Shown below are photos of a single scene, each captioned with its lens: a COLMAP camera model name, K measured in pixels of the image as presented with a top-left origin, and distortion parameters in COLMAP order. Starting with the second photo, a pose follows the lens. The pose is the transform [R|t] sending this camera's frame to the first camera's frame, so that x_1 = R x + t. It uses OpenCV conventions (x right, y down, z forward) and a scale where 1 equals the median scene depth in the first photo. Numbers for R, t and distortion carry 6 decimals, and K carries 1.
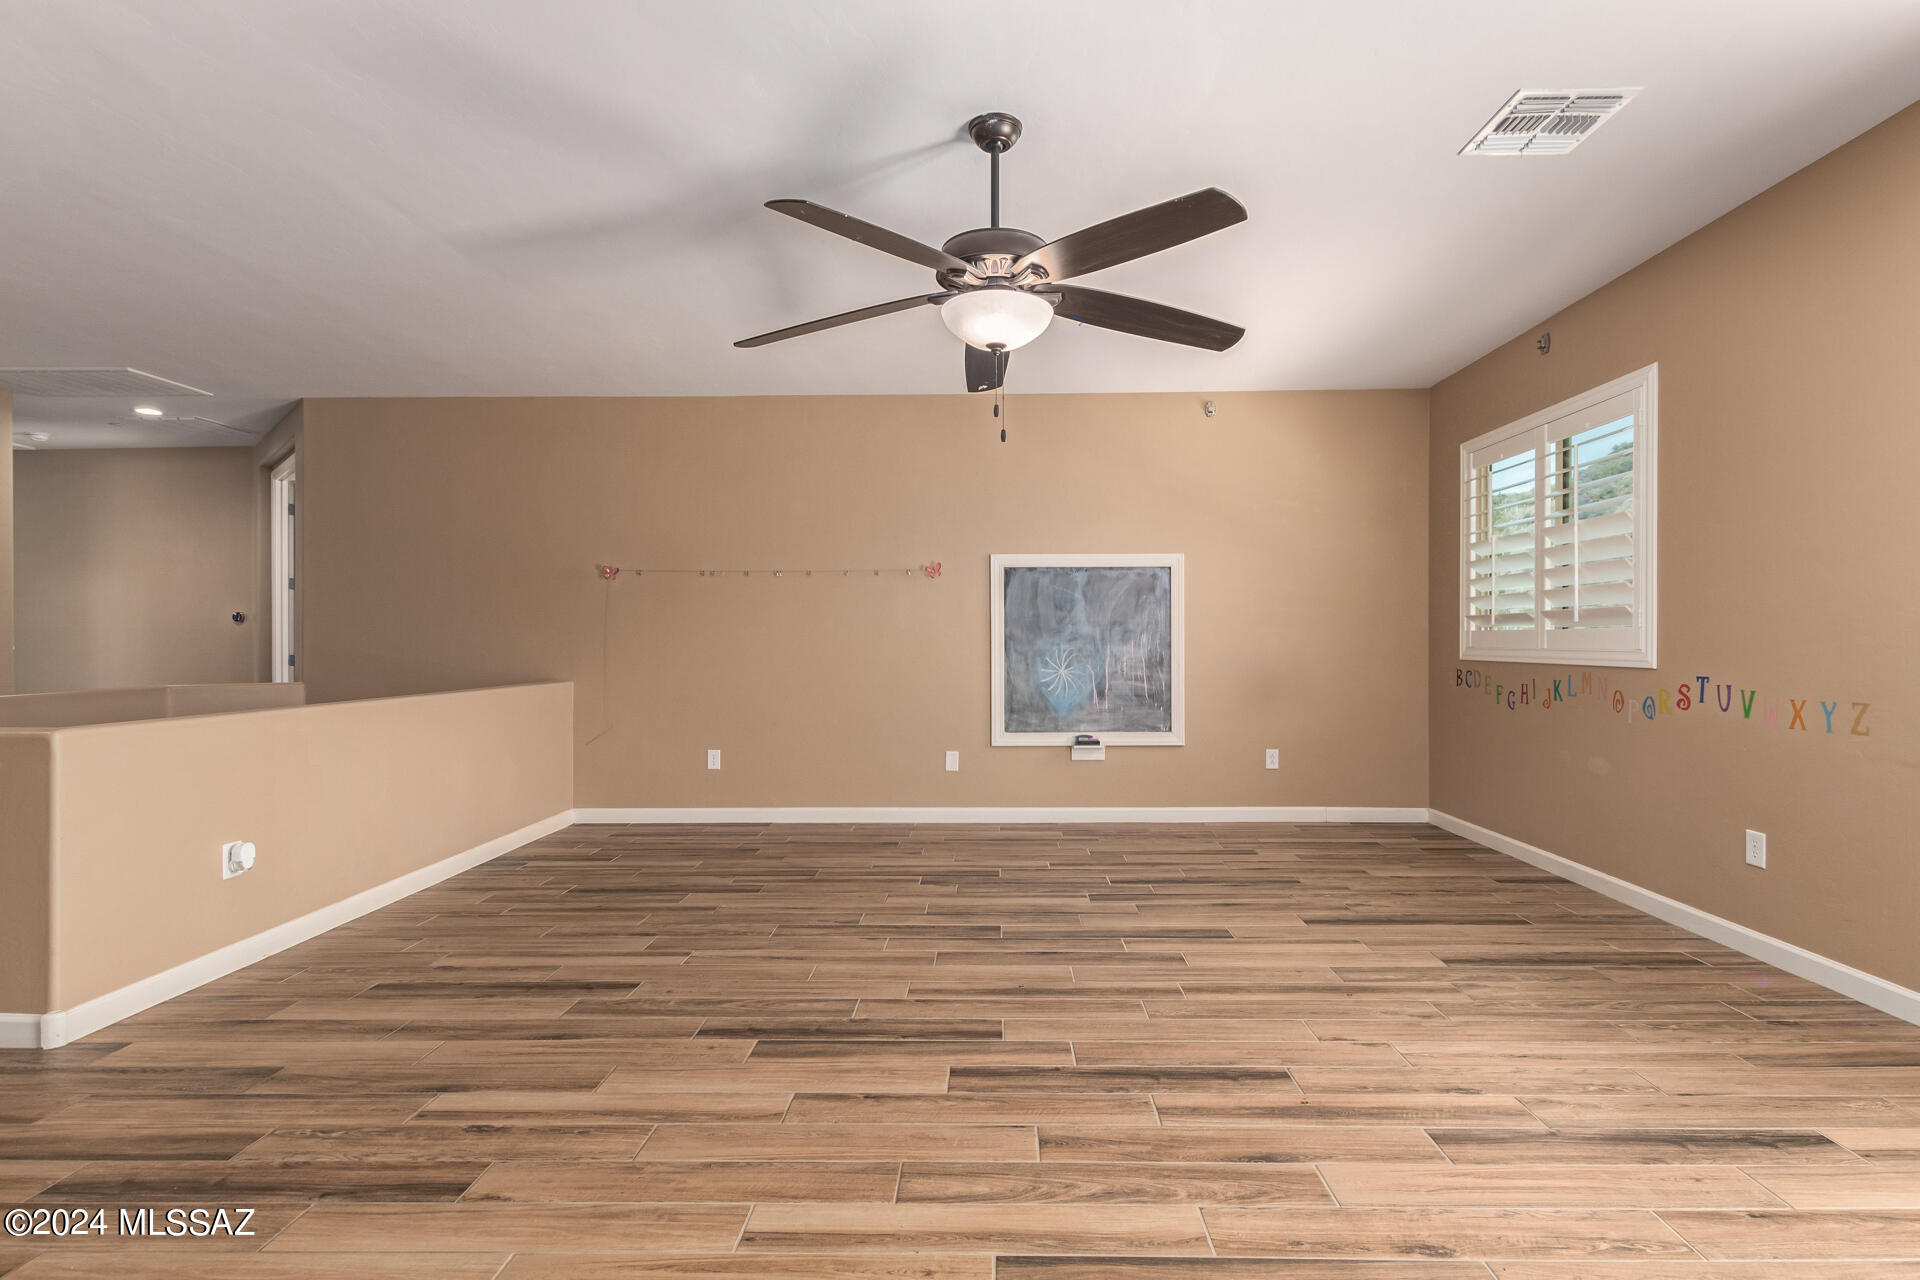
lens RADIAL K [[928.2, 0, 965.8], [0, 928.2, 640.0], [0, 0, 1]] dist [0.001329, -0.000002]
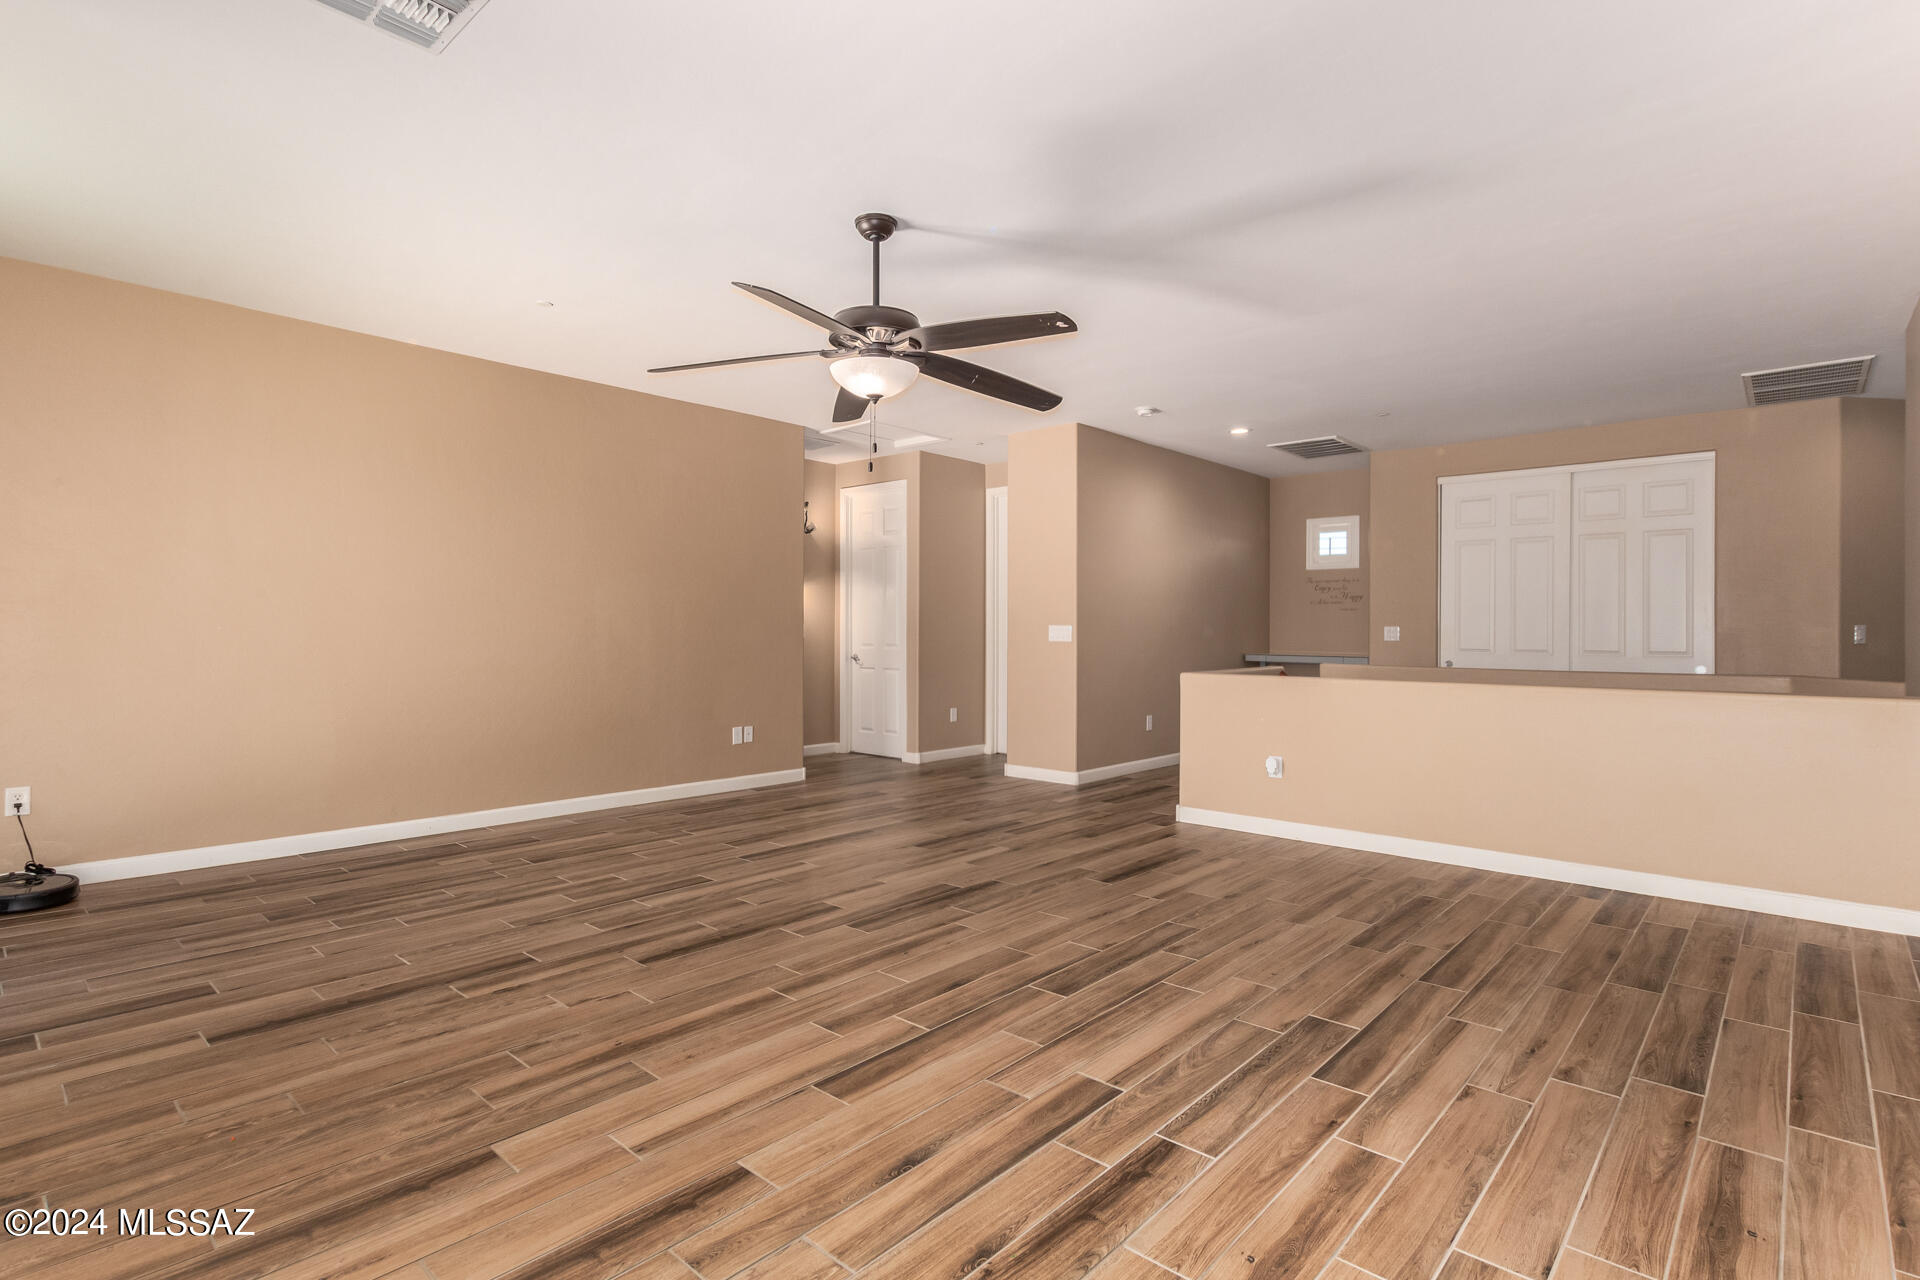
lens RADIAL K [[928.2, 0, 956.8], [0, 928.2, 636.2], [0, 0, 1]] dist [0.001329, -0.000002]
pose [[-0.651423, 0.006994, -0.758683, 0.867921], [0.001408, 0.999967, 0.008009, -0.001253], [0.758714, 0.004150, -0.651411, 1.816055]]
